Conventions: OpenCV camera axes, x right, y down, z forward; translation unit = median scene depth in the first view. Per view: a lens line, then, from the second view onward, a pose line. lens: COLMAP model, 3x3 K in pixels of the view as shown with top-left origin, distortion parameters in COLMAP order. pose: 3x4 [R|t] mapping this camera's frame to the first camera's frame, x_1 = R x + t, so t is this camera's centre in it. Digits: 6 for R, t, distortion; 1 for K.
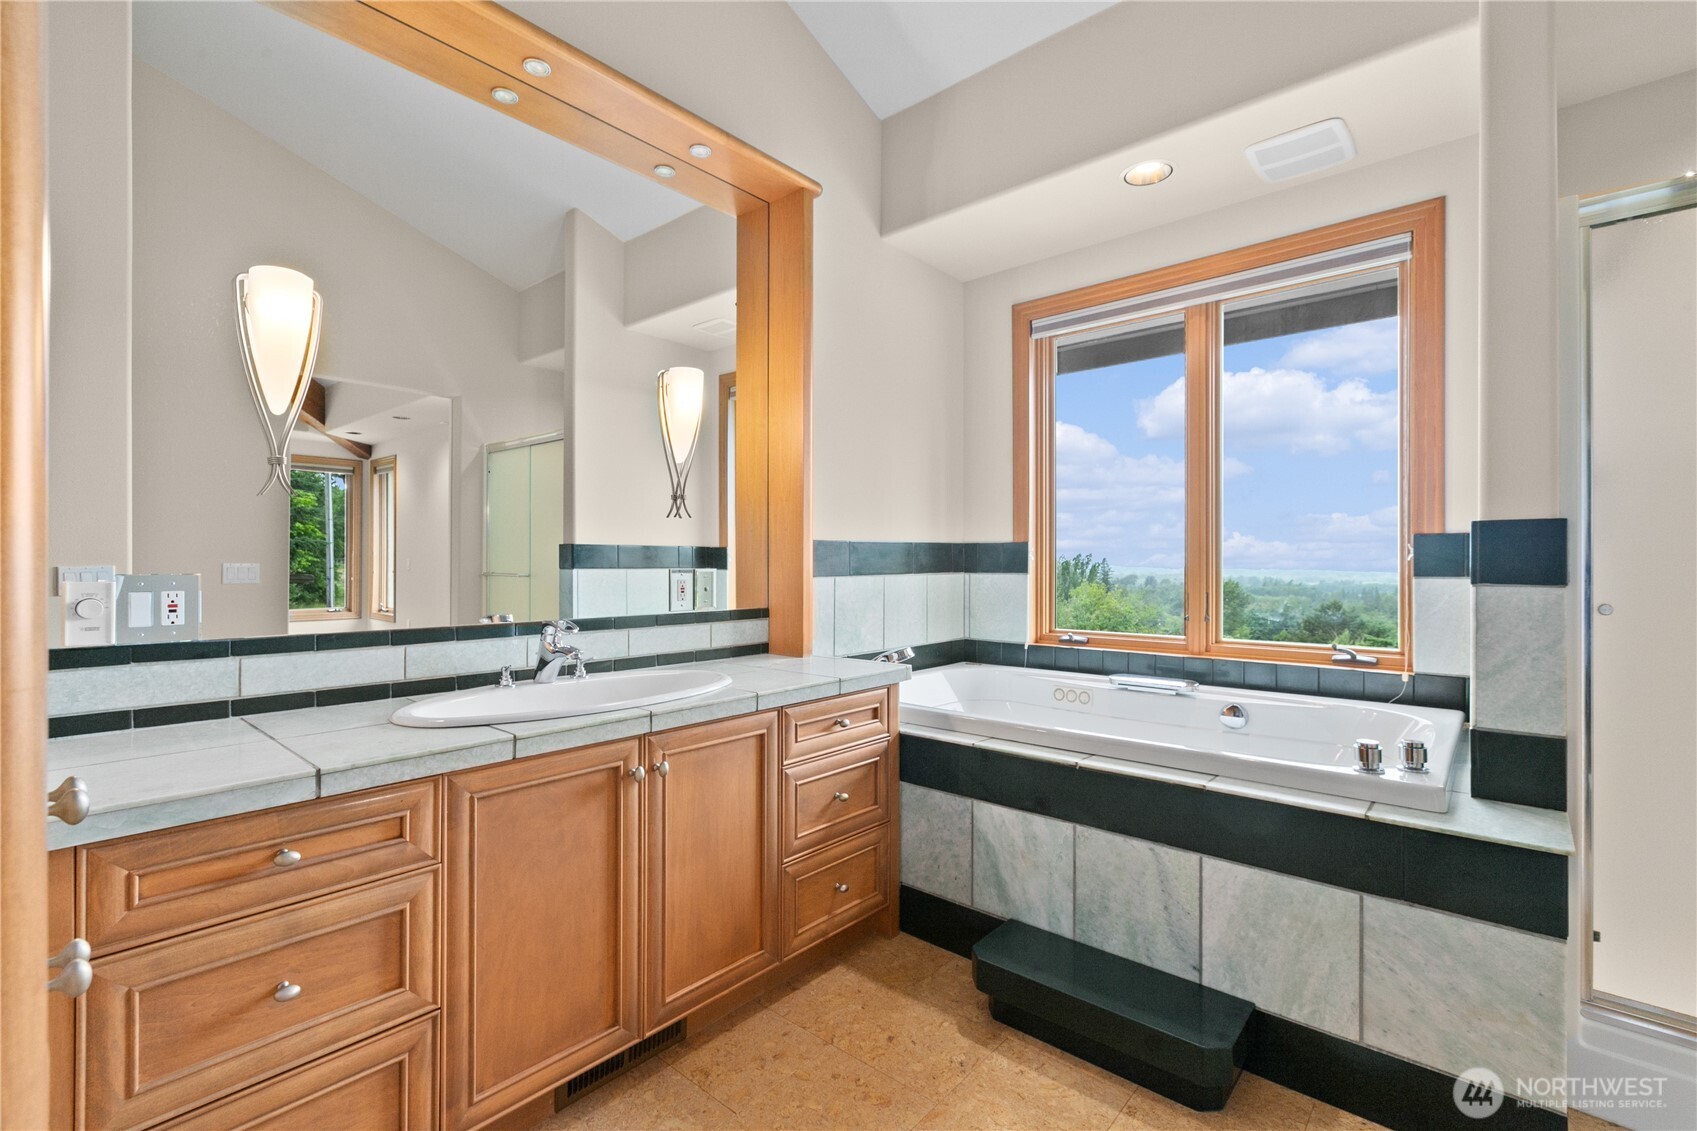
lens RADIAL K [[755.6, 0, 840.6], [0, 755.6, 560.0], [0, 0, 1]] dist [0.001331, -0.000228]
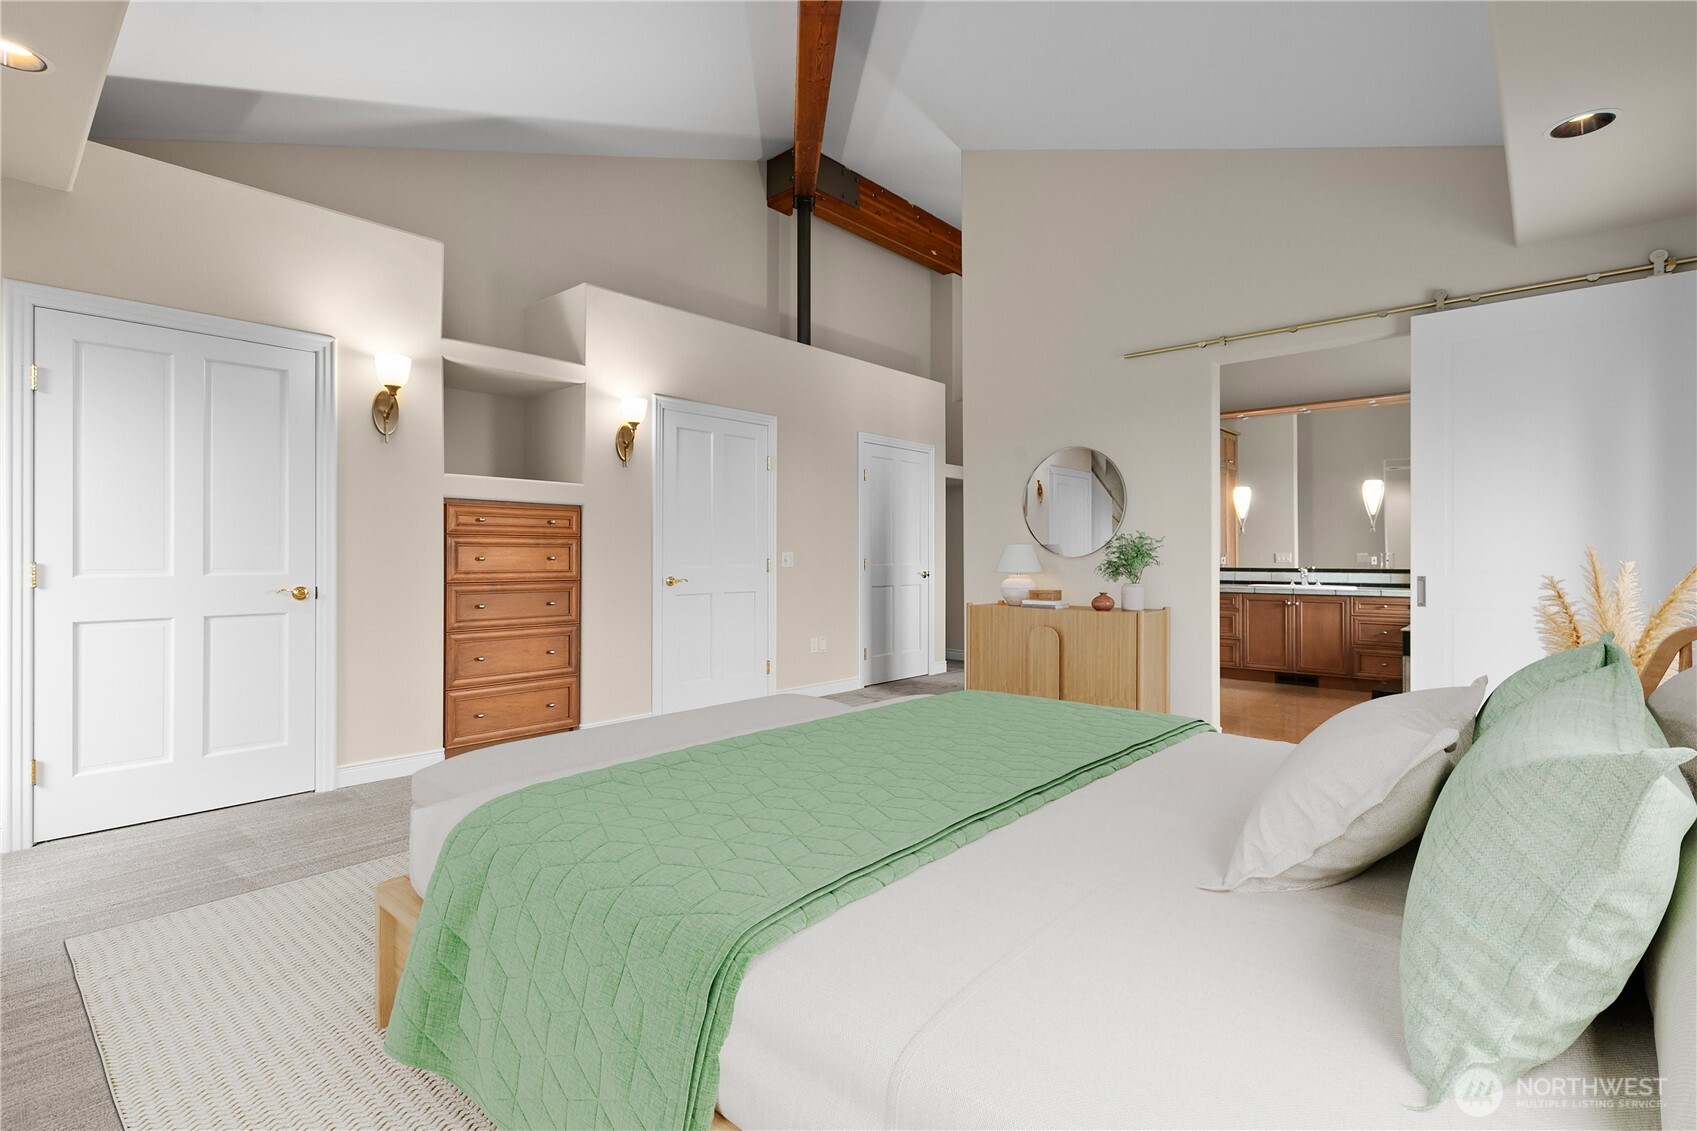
lens RADIAL K [[755.6, 0, 854.2], [0, 755.6, 554.1], [0, 0, 1]] dist [0.001331, -0.000228]
pose [[-0.008095, -0.003927, -0.999960, 3.642317], [0.004838, 0.999980, -0.003967, 0.025014], [0.999956, -0.004870, -0.008076, -1.232349]]
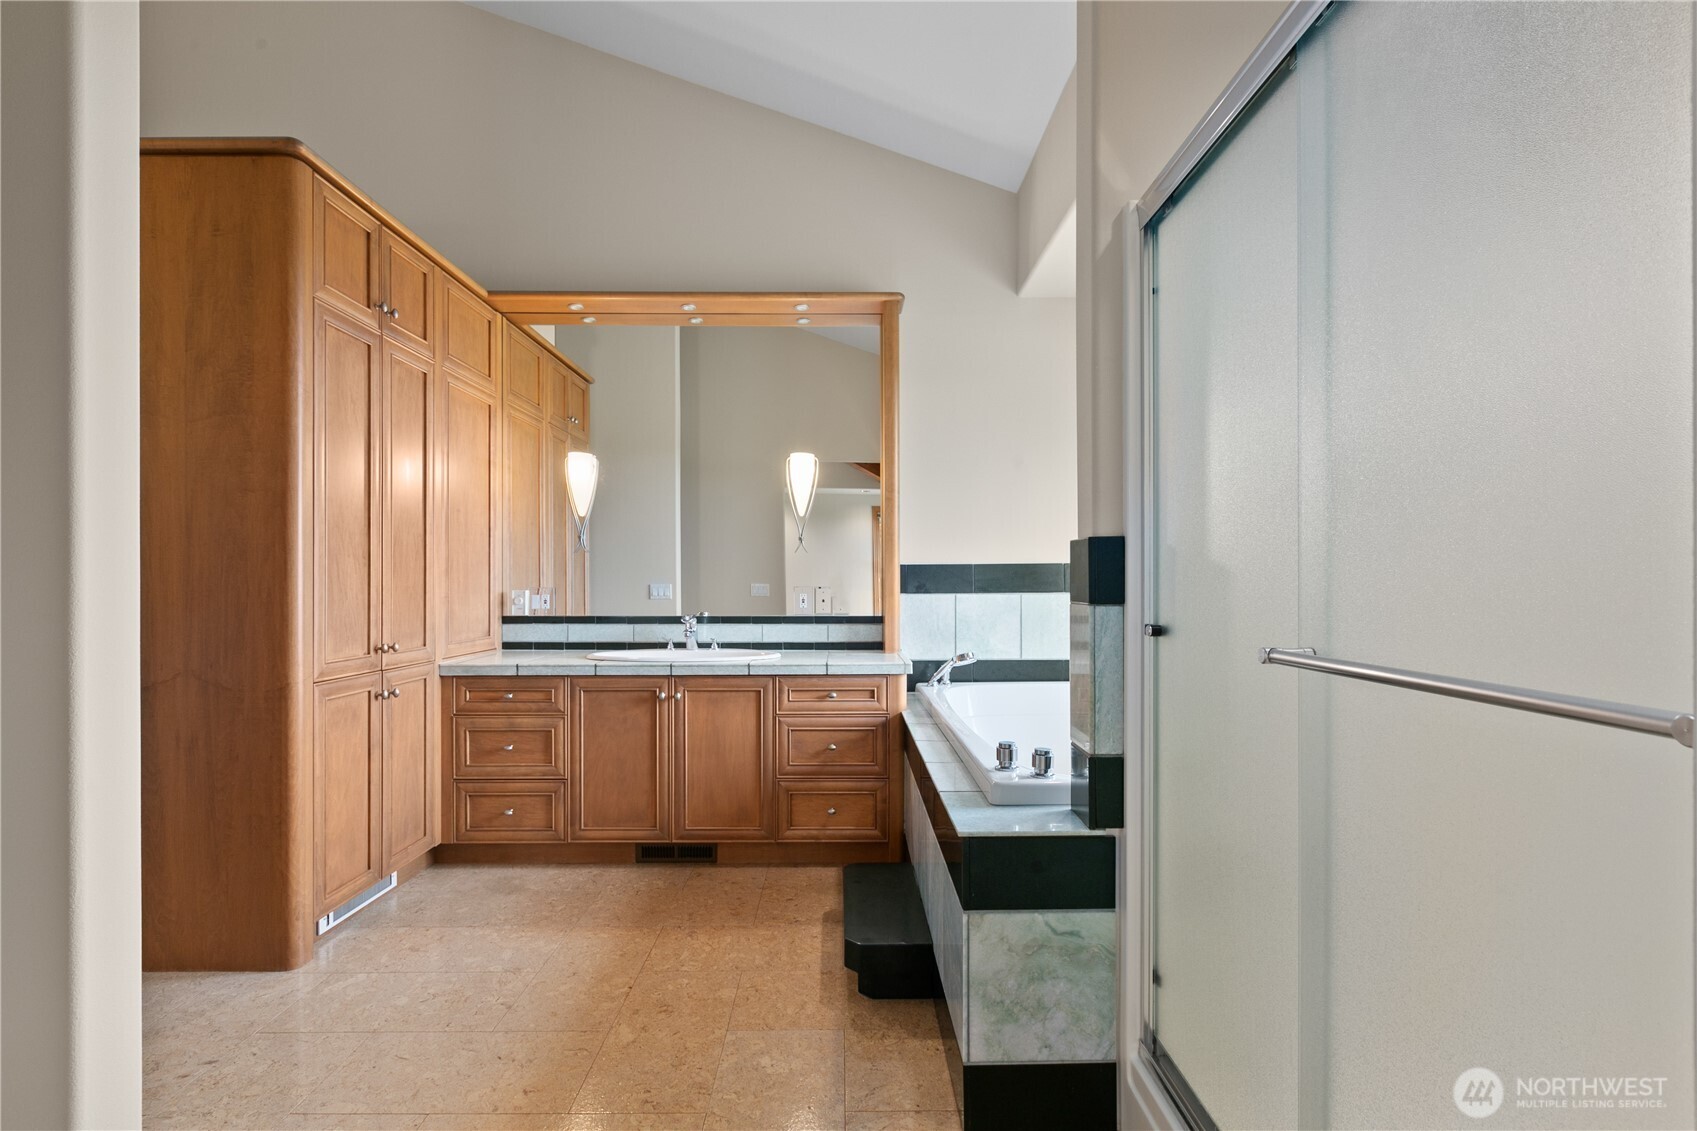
lens RADIAL K [[755.6, 0, 835.6], [0, 755.6, 580.5], [0, 0, 1]] dist [0.001331, -0.000228]
pose [[0.664801, -0.005741, -0.746999, 1.361041], [0.004613, 0.999983, -0.003579, 0.007239], [0.747006, -0.001067, 0.664816, 0.078807]]
